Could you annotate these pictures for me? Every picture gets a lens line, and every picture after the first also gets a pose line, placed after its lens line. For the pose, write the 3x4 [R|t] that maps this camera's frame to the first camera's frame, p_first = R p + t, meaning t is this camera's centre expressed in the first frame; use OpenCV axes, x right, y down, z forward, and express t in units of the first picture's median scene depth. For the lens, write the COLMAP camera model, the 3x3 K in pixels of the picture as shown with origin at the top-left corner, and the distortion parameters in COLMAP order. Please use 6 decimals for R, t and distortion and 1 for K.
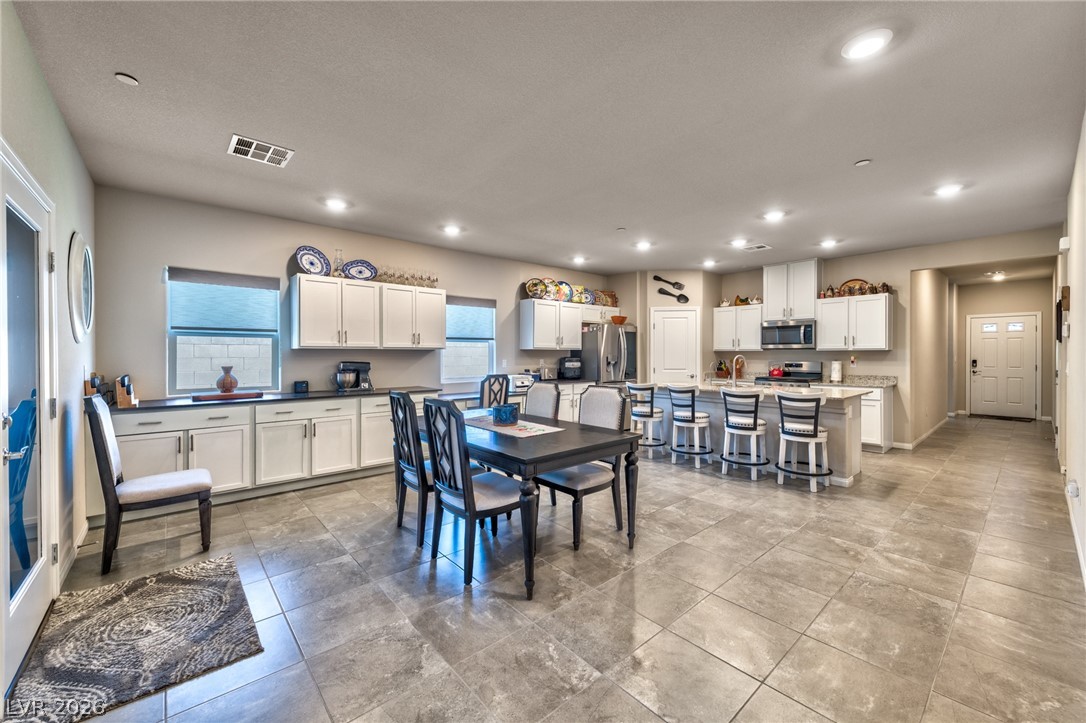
lens RADIAL K [[425.1, 0, 556.8], [0, 425.1, 361.6], [0, 0, 1]] dist [0.001137, 0.000012]
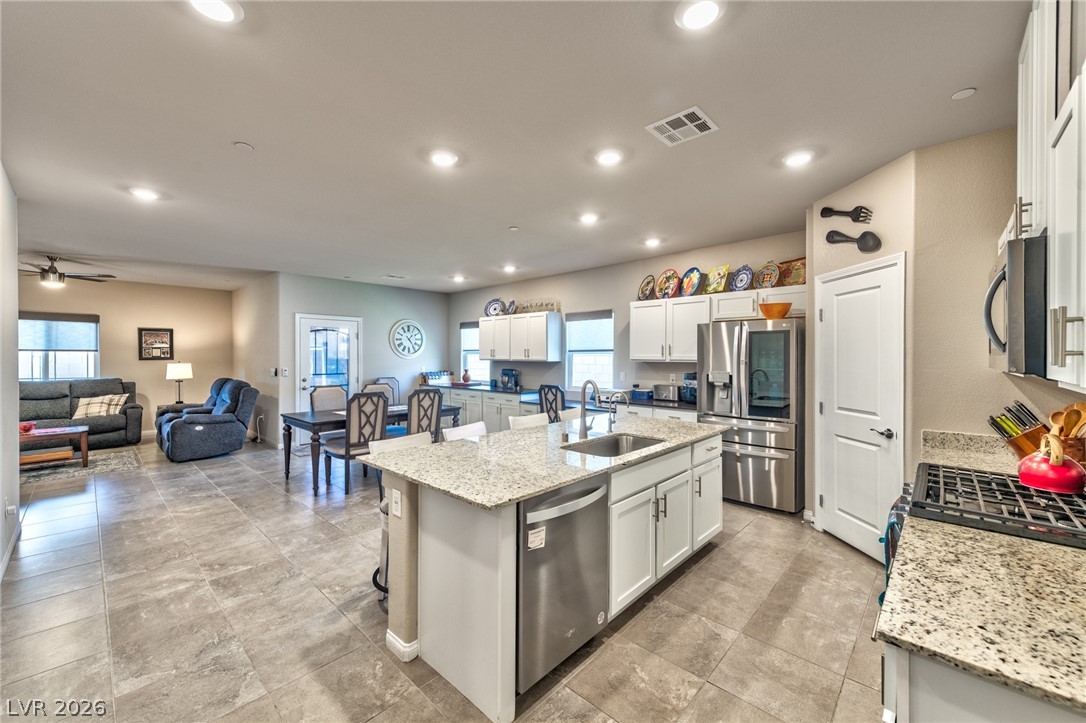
lens RADIAL K [[425.1, 0, 535.1], [0, 425.1, 361.3], [0, 0, 1]] dist [0.001137, 0.000012]
pose [[0.085591, 0.010679, -0.996273, 0.965404], [-0.019989, 0.999760, 0.008999, -0.040806], [0.996130, 0.019144, 0.085784, 0.904482]]
